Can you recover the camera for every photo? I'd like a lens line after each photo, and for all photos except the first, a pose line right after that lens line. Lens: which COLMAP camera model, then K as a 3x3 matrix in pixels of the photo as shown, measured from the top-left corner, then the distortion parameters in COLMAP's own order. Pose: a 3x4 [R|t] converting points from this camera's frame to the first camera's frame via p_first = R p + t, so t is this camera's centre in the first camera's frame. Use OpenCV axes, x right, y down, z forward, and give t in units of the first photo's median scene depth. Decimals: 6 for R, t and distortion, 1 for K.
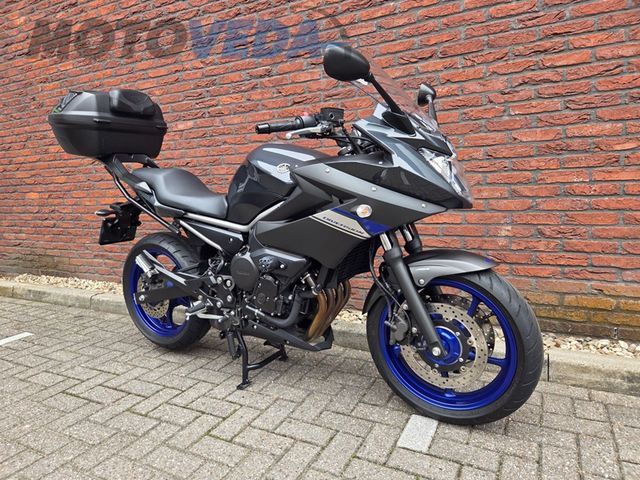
lens RADIAL K [[433.5, 0, 313.7], [0, 433.5, 238.3], [0, 0, 1]] dist [0.068616, -0.052145]
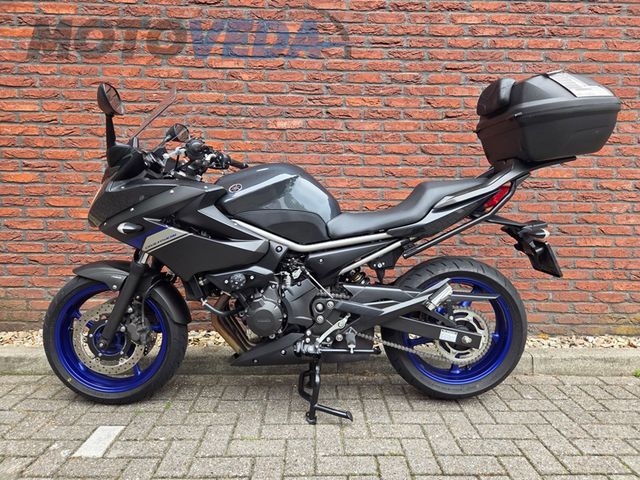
lens RADIAL K [[433.5, 0, 321.6], [0, 433.5, 237.9], [0, 0, 1]] dist [0.068616, -0.052145]
pose [[0.867938, 0.008738, 0.496596, -0.697589], [0.015233, 0.998907, -0.044200, -0.014075], [-0.496440, 0.045927, 0.866855, 0.315566]]
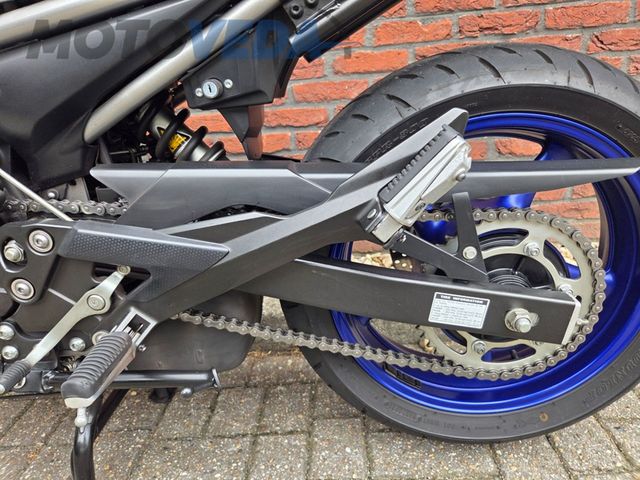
lens RADIAL K [[433.5, 0, 319.6], [0, 433.5, 235.7], [0, 0, 1]] dist [0.068616, -0.052145]
pose [[0.894374, -0.173198, 0.412429, -0.354943], [0.096800, 0.975091, 0.199569, 0.025946], [-0.436721, -0.138566, 0.888861, 0.636496]]
